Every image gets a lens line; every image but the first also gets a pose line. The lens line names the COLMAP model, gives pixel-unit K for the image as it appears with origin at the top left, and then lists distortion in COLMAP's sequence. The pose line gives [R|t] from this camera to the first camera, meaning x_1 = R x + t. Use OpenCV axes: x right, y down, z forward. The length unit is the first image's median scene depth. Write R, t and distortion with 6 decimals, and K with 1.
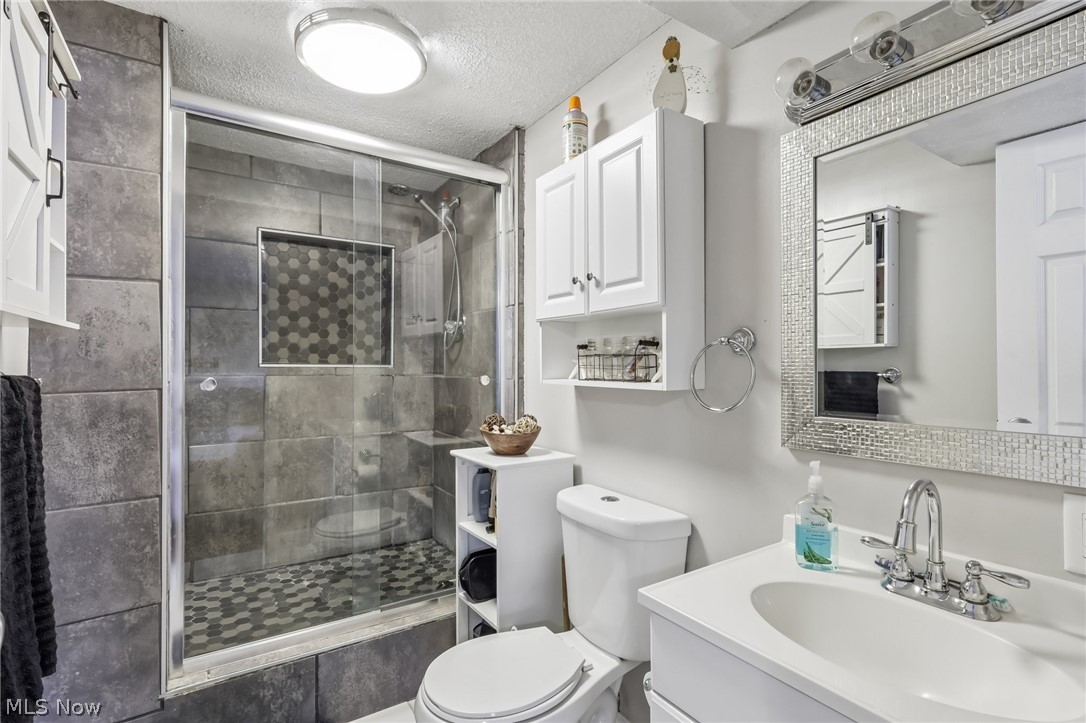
lens RADIAL K [[511.1, 0, 539.4], [0, 511.1, 363.5], [0, 0, 1]] dist [-0.002761, 0.000034]
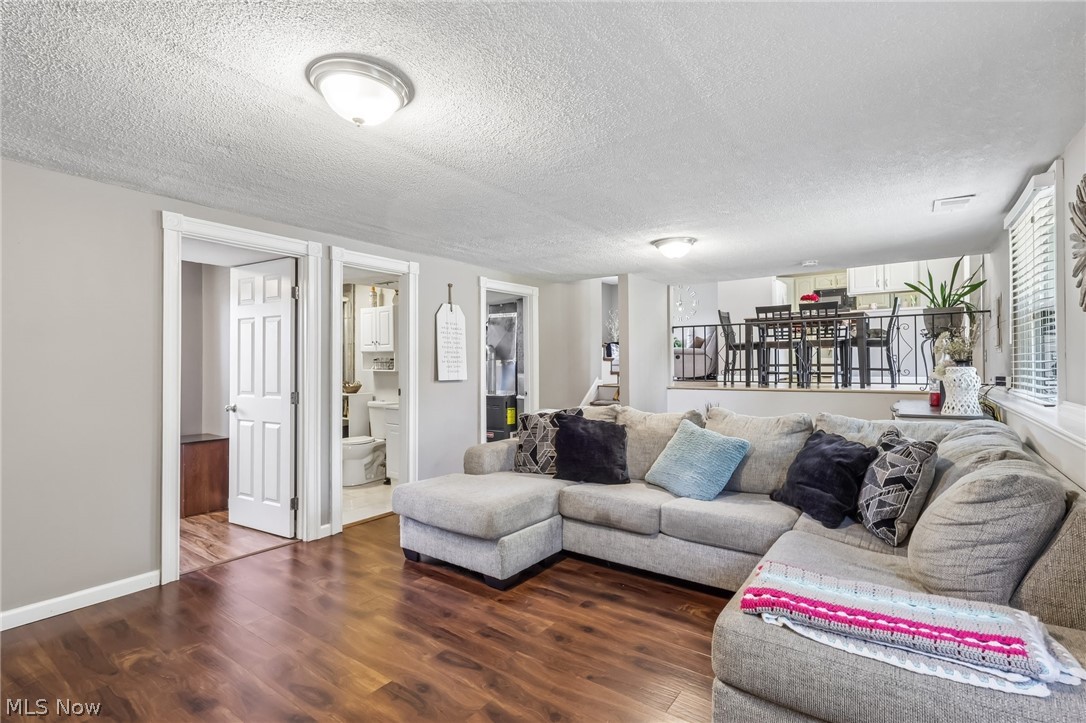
lens RADIAL K [[499.4, 0, 521.4], [0, 499.4, 369.8], [0, 0, 1]] dist [-0.001912, 0.000018]
pose [[0.942624, -0.002660, 0.333847, -0.109513], [-0.000153, 0.999965, 0.008402, 0.005530], [-0.333858, -0.007971, 0.942590, -2.459758]]
